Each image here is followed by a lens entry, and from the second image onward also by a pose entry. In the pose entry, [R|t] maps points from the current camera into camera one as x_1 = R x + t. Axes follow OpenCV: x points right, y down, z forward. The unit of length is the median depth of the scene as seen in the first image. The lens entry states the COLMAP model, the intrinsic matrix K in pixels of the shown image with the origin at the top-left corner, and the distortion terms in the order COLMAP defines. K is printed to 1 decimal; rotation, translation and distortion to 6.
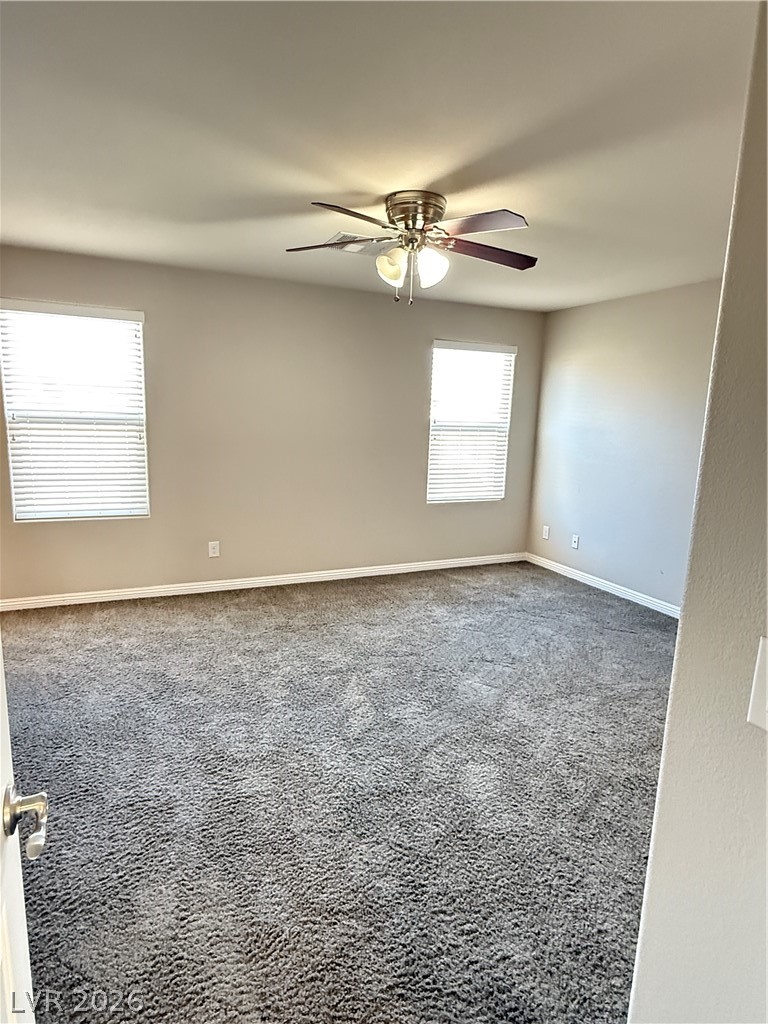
lens RADIAL K [[554.4, 0, 384.0], [0, 554.4, 512.0], [0, 0, 1]] dist [0.003698, 0.000816]
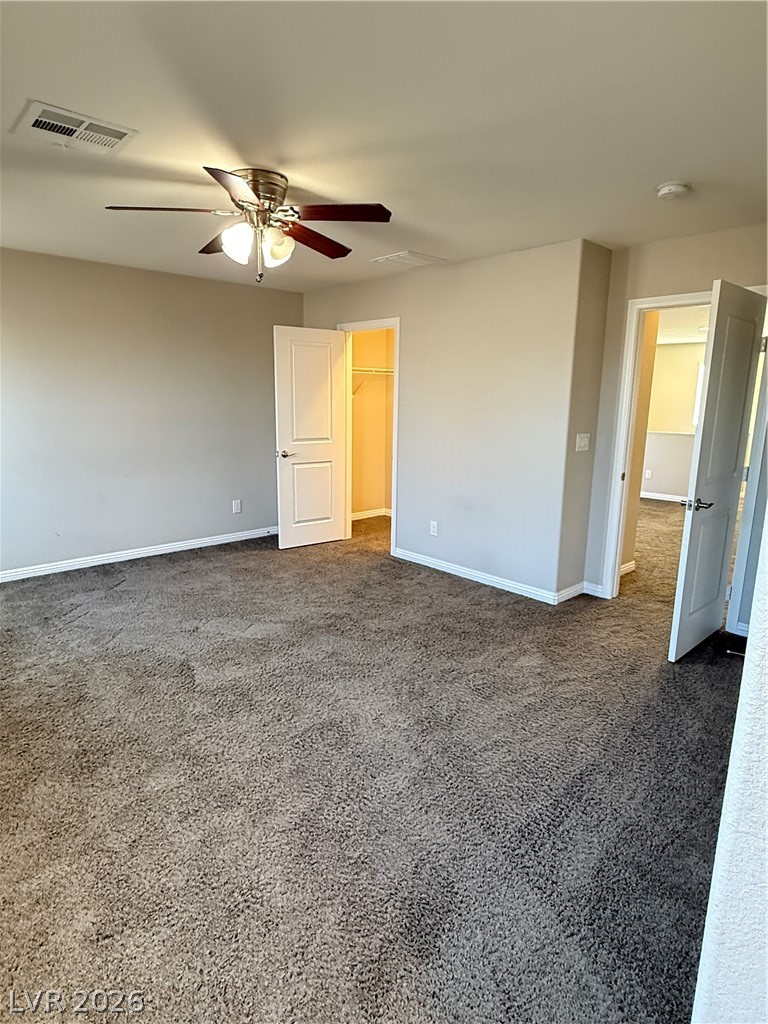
lens RADIAL K [[554.4, 0, 384.0], [0, 554.4, 512.0], [0, 0, 1]] dist [0.003698, 0.000816]
pose [[-0.283681, -0.233259, 0.930116, -1.001639], [0.138002, 0.949935, 0.280320, -0.220263], [-0.948937, 0.207879, -0.237288, 1.062545]]
